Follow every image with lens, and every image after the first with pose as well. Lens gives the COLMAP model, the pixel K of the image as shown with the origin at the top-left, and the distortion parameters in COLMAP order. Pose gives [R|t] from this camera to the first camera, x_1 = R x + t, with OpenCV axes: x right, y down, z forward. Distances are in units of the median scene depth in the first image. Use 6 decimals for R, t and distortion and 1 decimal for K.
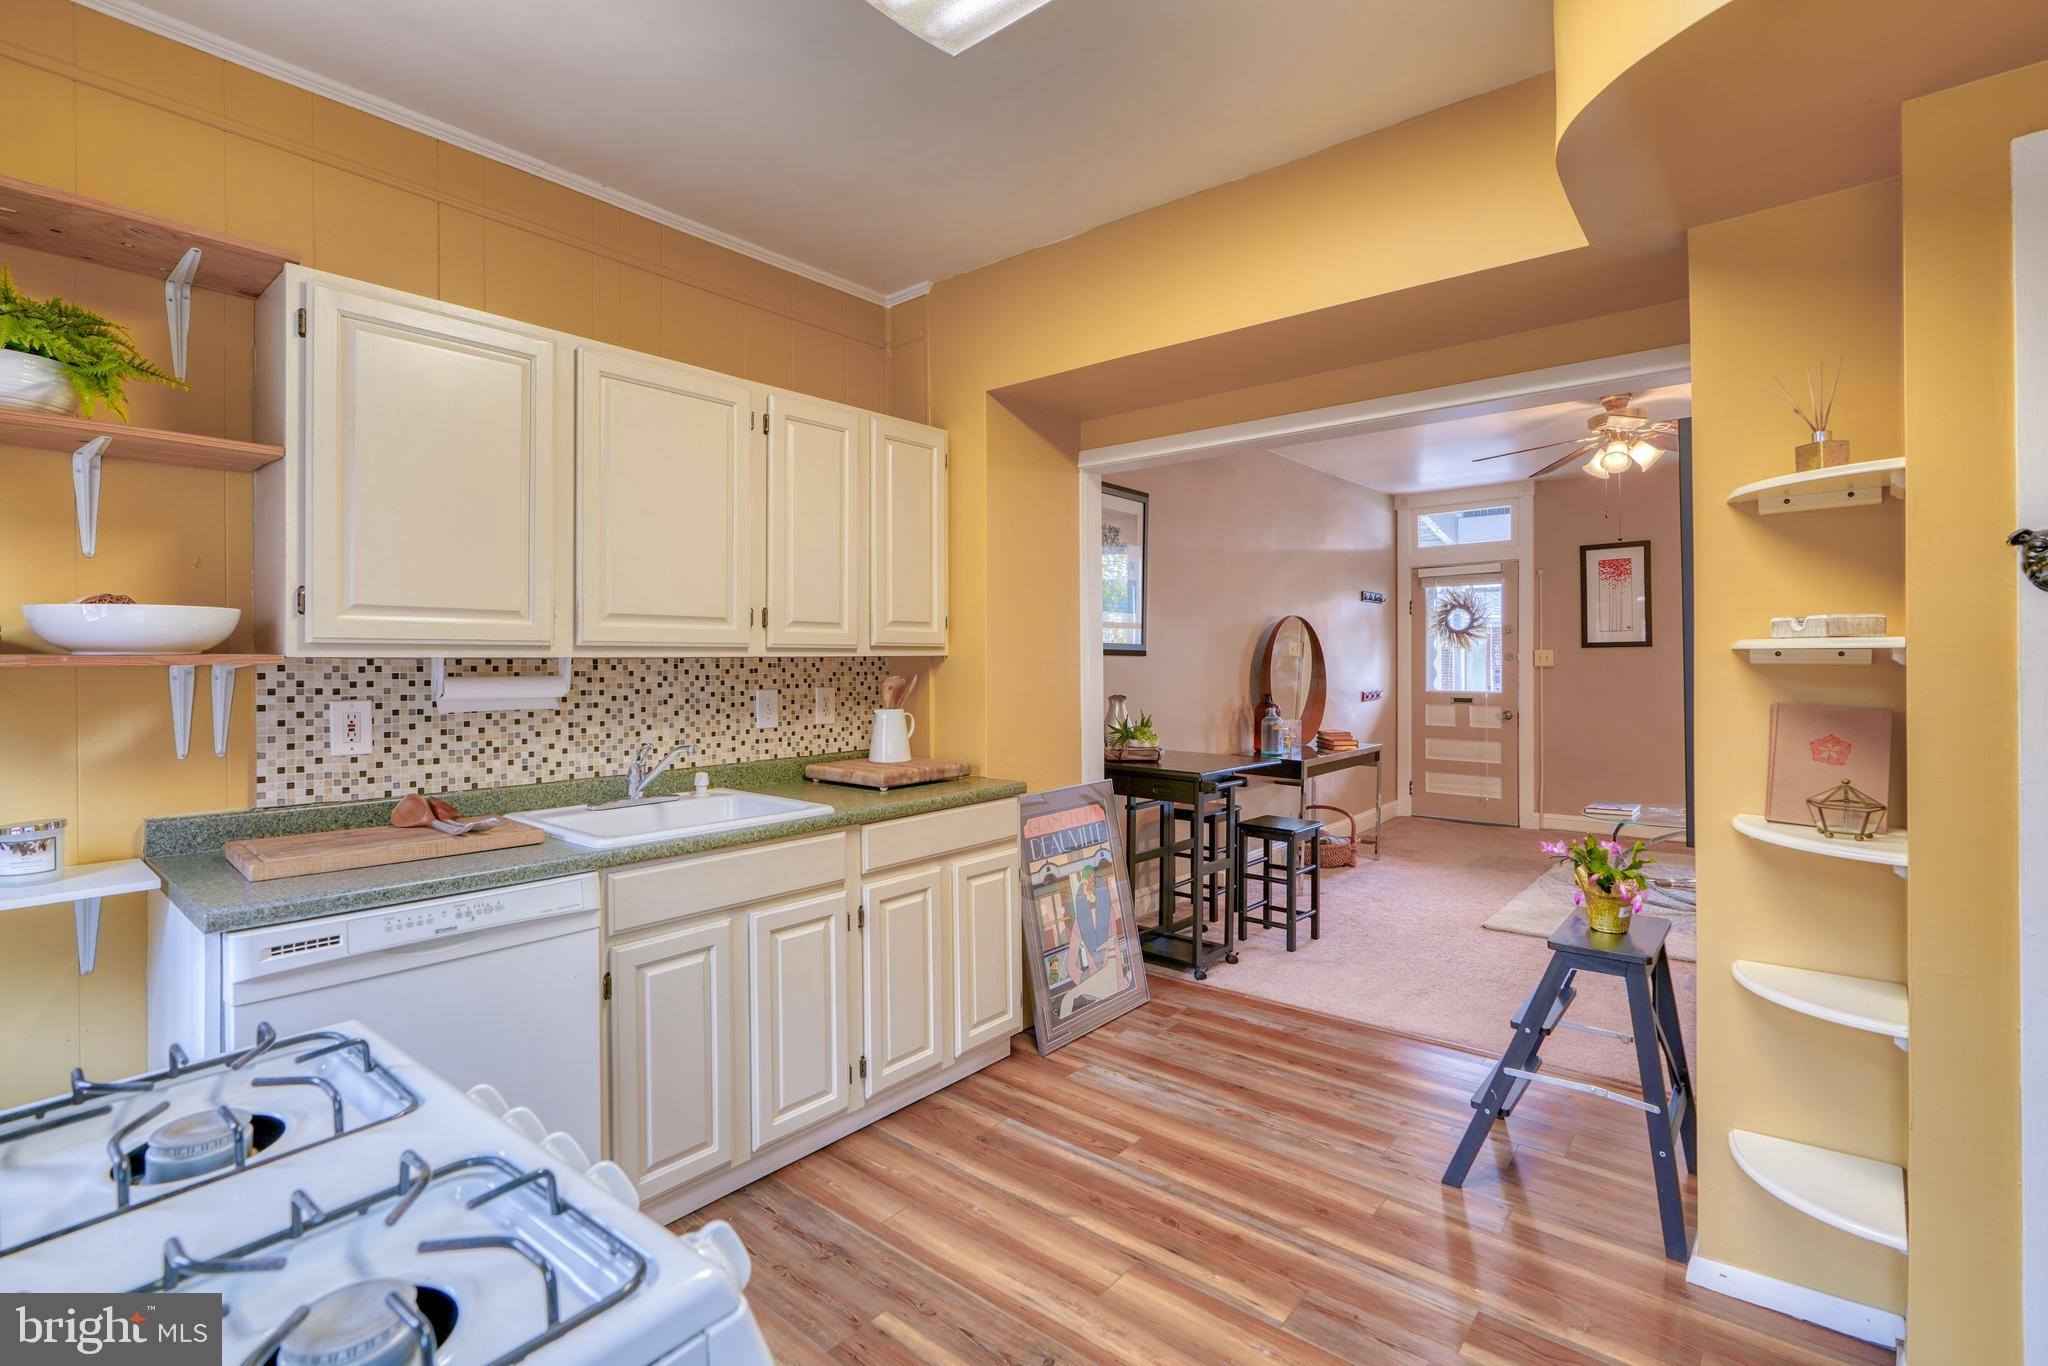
lens RADIAL K [[930.5, 0, 1002.5], [0, 930.5, 667.1], [0, 0, 1]] dist [-0.009138, 0.002263]
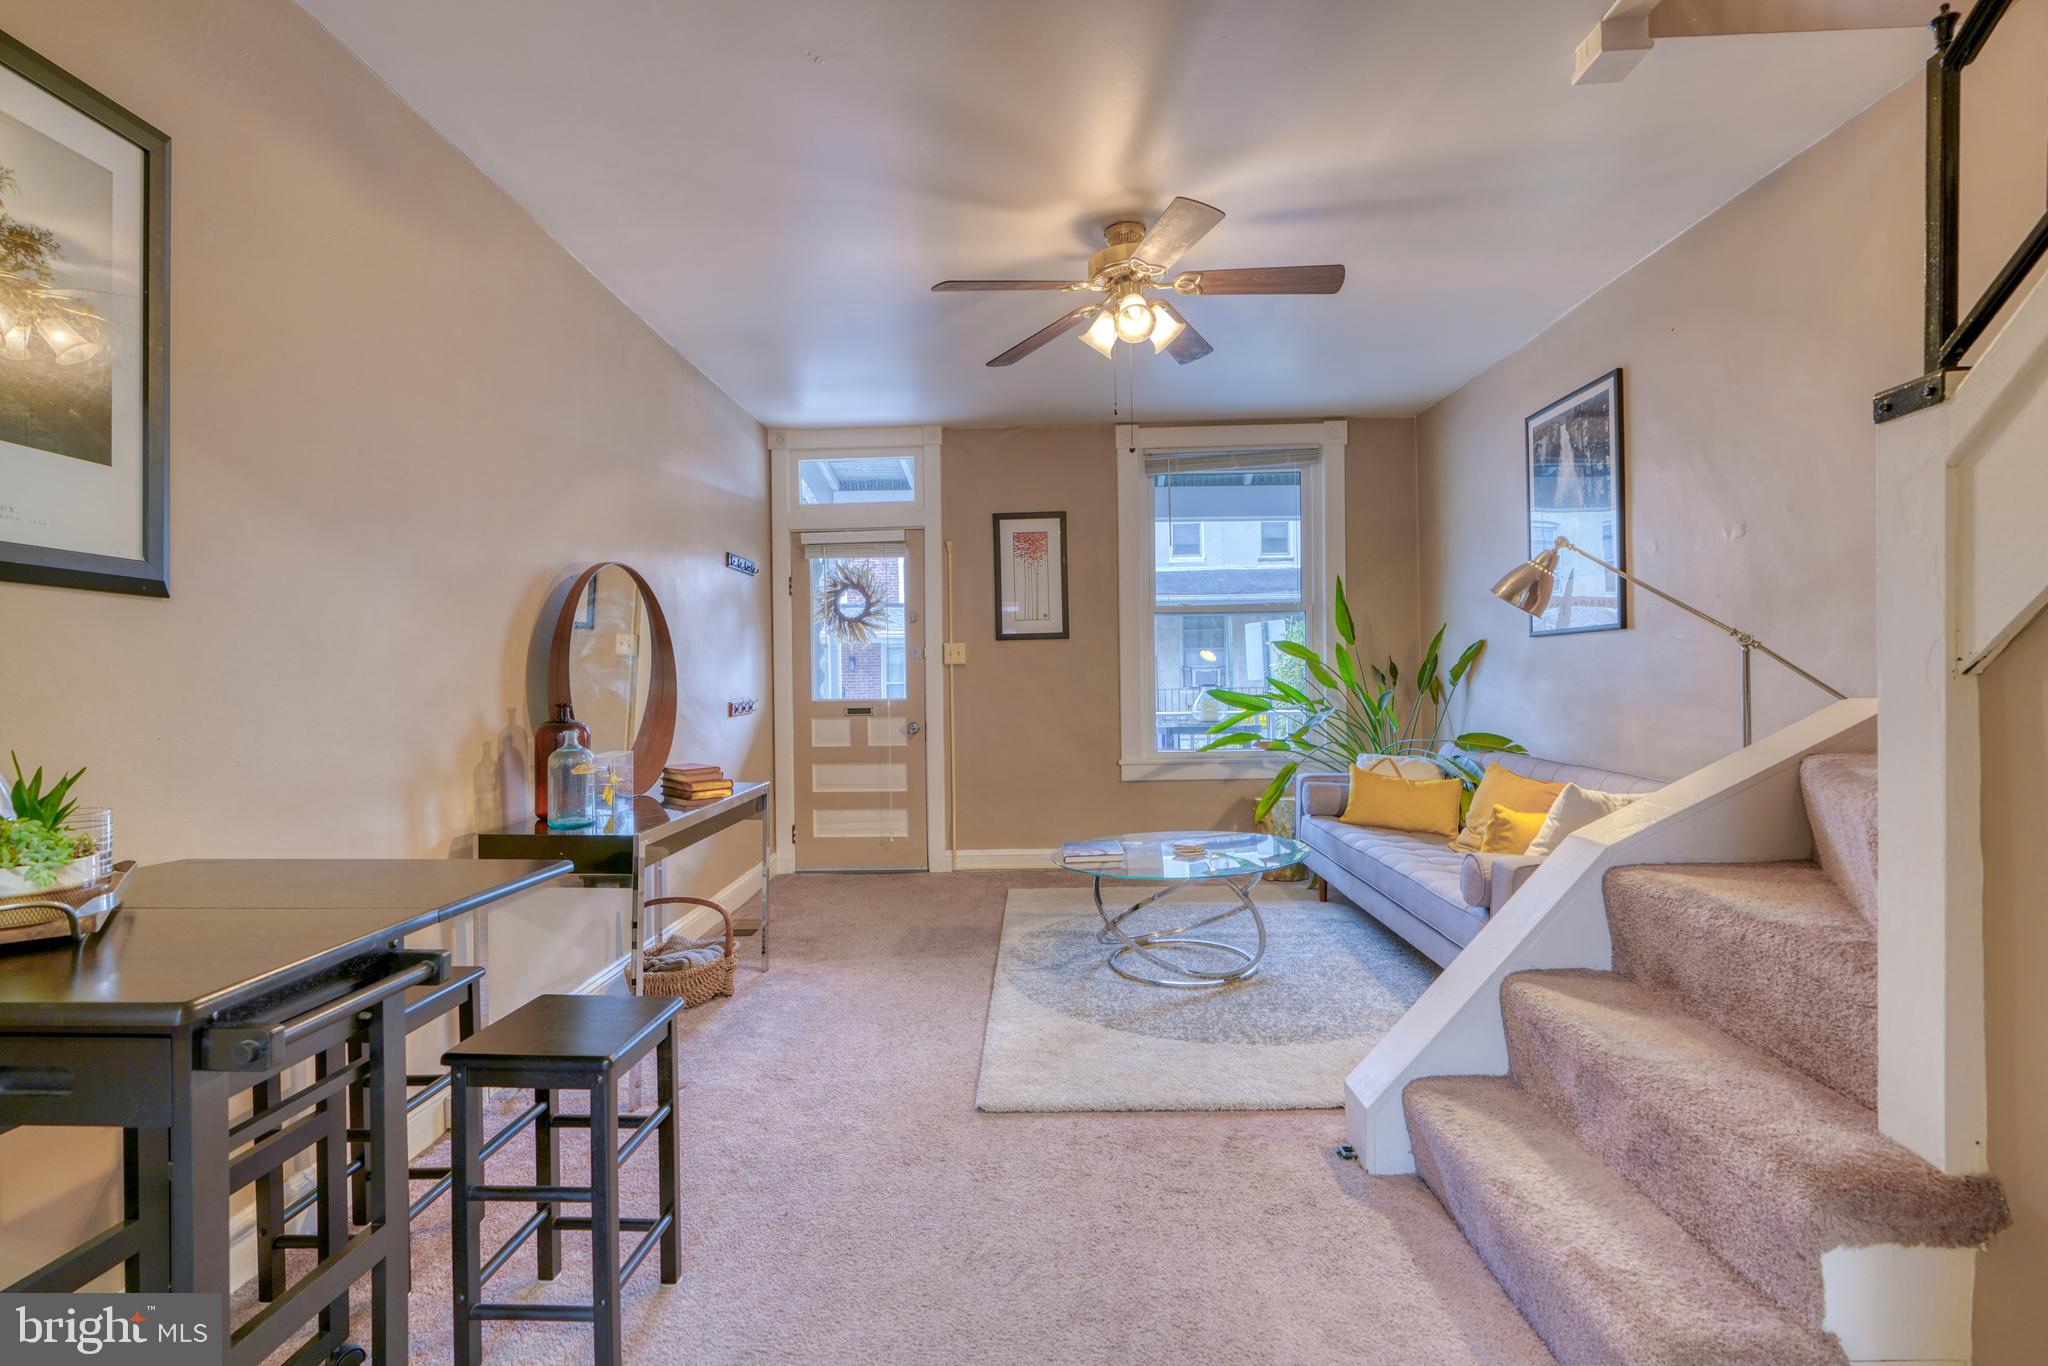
lens RADIAL K [[930.5, 0, 1045.4], [0, 930.5, 691.1], [0, 0, 1]] dist [-0.009138, 0.002263]
pose [[0.749958, -0.014840, 0.661319, 0.265716], [0.014240, 0.999879, 0.006288, 0.040505], [-0.661332, 0.004702, 0.750079, 0.799852]]
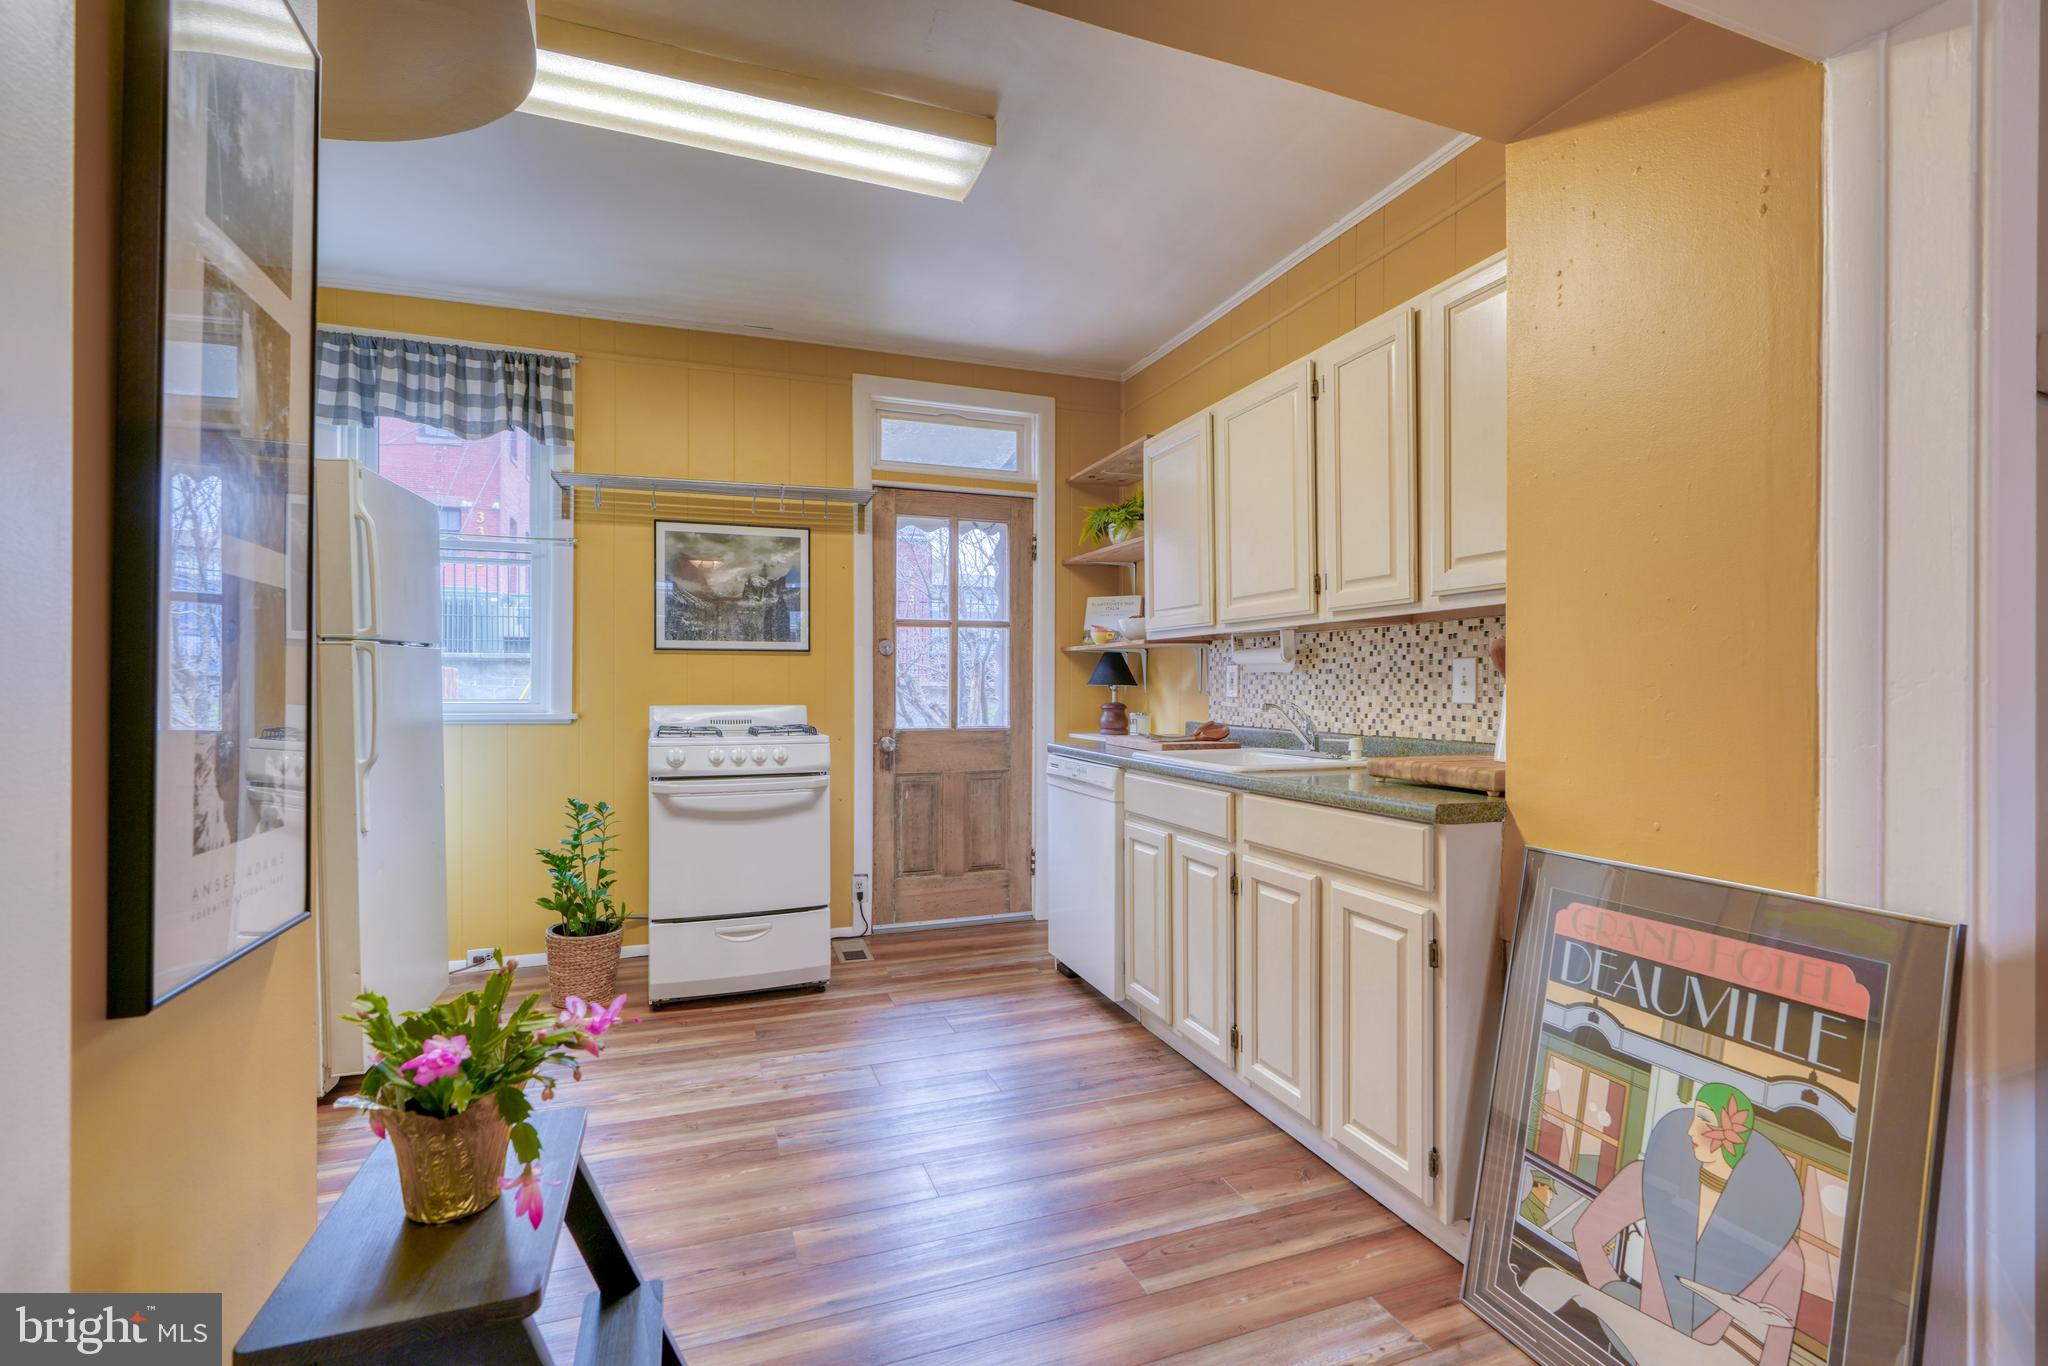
lens RADIAL K [[930.5, 0, 1020.5], [0, 930.5, 681.2], [0, 0, 1]] dist [-0.009138, 0.002263]
pose [[-0.485877, 0.003059, -0.874022, 0.684280], [-0.000784, 0.999992, 0.003936, 0.042941], [0.874027, 0.002597, -0.485870, 1.071850]]
